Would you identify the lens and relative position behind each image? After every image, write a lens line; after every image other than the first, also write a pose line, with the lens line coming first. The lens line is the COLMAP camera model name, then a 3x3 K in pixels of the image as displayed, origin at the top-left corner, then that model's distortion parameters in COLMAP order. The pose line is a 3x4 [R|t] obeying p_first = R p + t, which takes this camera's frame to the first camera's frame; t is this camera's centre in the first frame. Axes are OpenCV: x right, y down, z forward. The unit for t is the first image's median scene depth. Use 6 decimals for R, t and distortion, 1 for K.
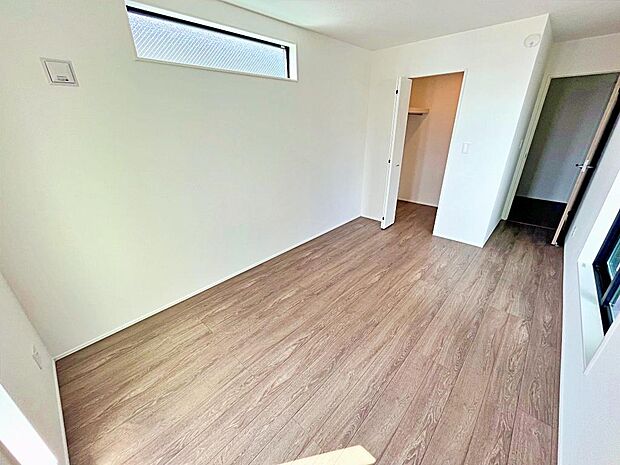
lens RADIAL K [[251.3, 0, 308.6], [0, 251.3, 231.1], [0, 0, 1]] dist [-0.000225, -0.000245]
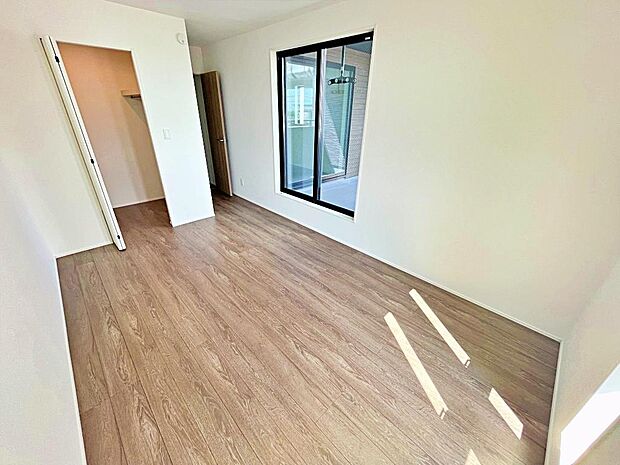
lens RADIAL K [[251.3, 0, 308.5], [0, 251.3, 231.1], [0, 0, 1]] dist [-0.000225, -0.000245]
pose [[0.040720, -0.421713, 0.905815, -0.572076], [0.378122, 0.845647, 0.376703, -0.217802], [-0.924860, 0.327170, 0.193893, 0.533602]]
